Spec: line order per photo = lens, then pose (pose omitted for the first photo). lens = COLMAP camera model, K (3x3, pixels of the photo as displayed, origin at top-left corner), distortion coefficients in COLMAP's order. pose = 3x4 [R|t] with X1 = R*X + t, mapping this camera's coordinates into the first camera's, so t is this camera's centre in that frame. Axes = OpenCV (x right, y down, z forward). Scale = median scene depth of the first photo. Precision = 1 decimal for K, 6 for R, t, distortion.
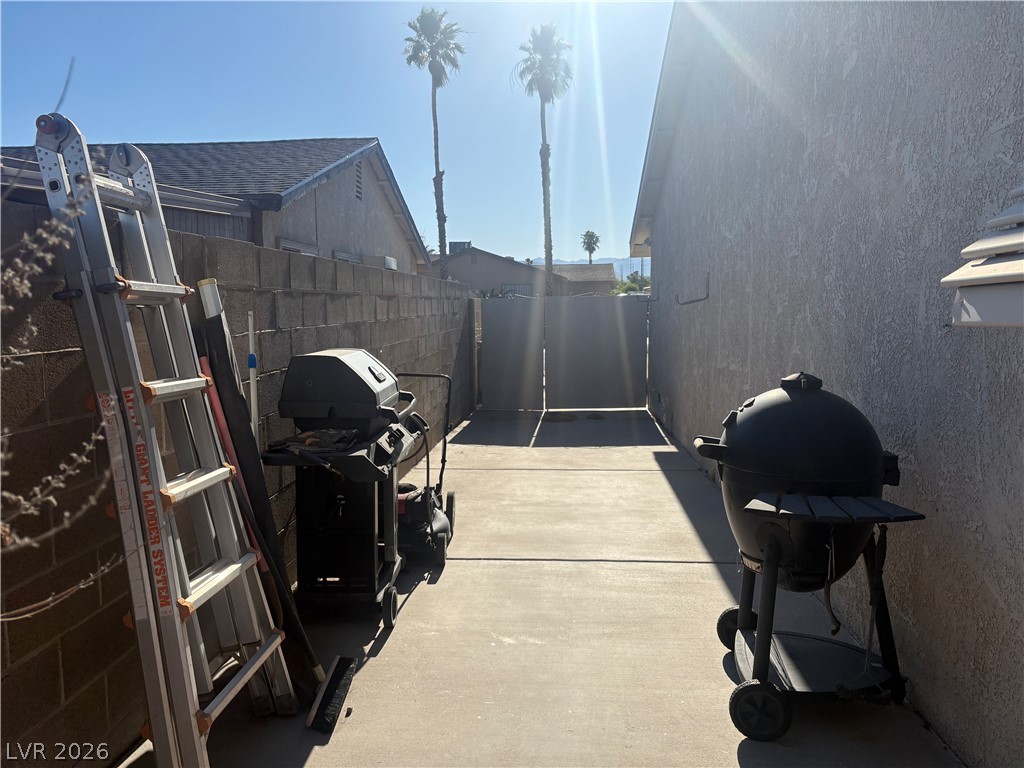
lens RADIAL K [[775.5, 0, 512.0], [0, 775.5, 385.2], [0, 0, 1]] dist [0.033618, -0.018085]
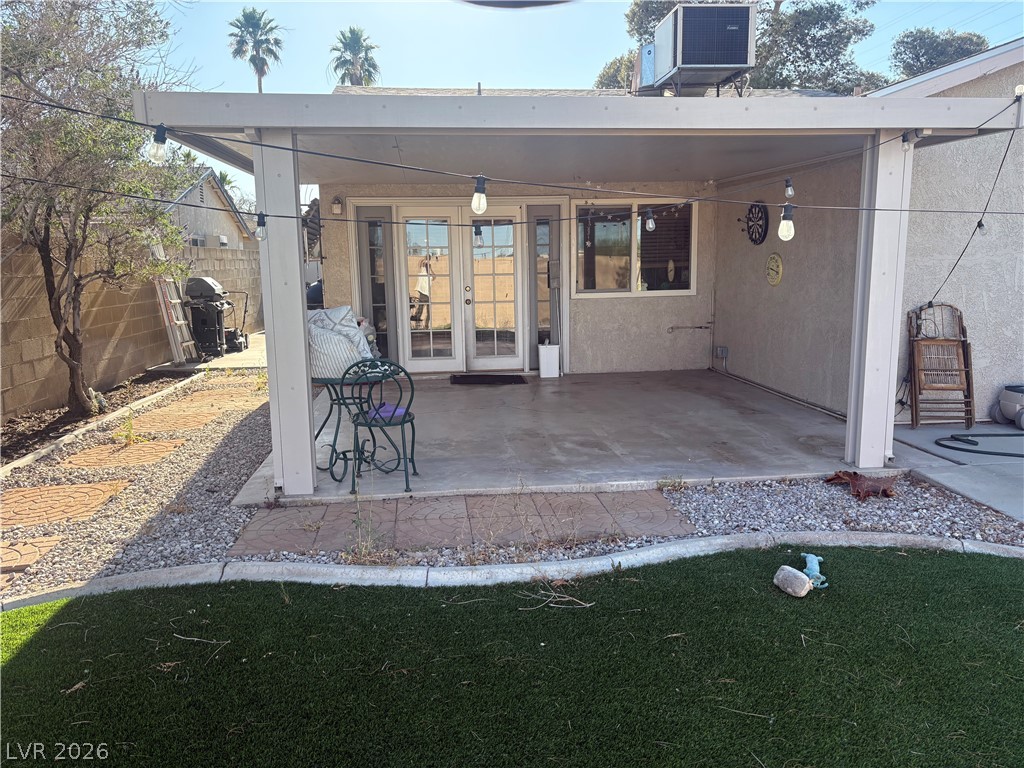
lens RADIAL K [[775.5, 0, 513.0], [0, 775.5, 382.4], [0, 0, 1]] dist [0.033618, -0.018085]
pose [[0.981838, -0.037301, 0.186020, 0.040191], [0.029393, 0.998550, 0.045093, 0.026887], [-0.187432, -0.038806, 0.981511, -0.229999]]
